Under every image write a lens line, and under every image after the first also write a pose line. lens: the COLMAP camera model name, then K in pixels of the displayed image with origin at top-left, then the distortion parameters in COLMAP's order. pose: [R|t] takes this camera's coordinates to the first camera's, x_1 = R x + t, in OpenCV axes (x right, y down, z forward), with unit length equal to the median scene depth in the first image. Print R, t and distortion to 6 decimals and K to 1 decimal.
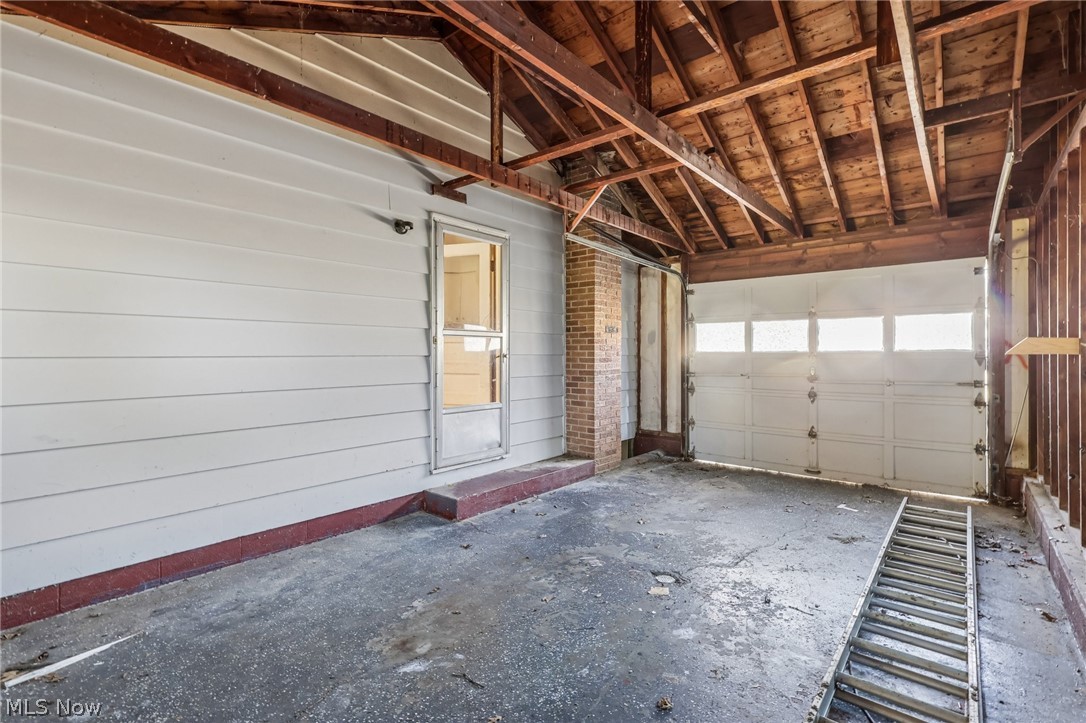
lens RADIAL K [[505.1, 0, 542.6], [0, 505.1, 356.9], [0, 0, 1]] dist [-0.000847, 0.000461]
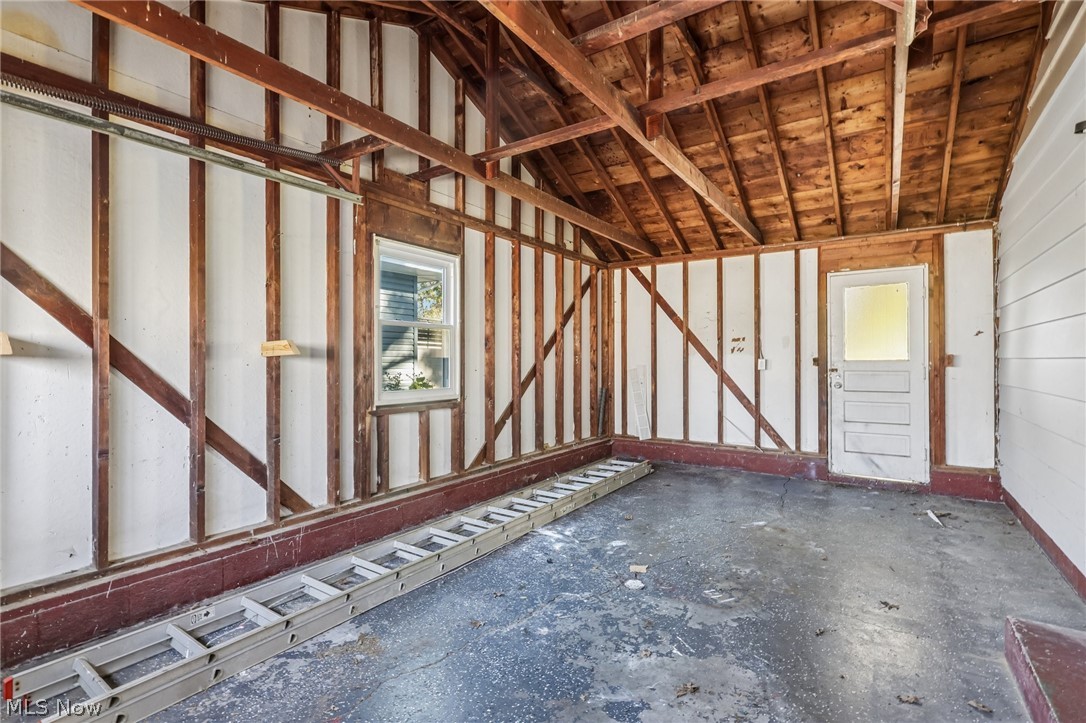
lens RADIAL K [[505.1, 0, 543.6], [0, 505.1, 359.4], [0, 0, 1]] dist [-0.000847, 0.000461]
pose [[-0.995142, 0.002022, -0.098430, 0.534037], [0.001887, 0.999997, 0.001462, -0.002735], [0.098432, 0.001269, -0.995143, 2.033225]]
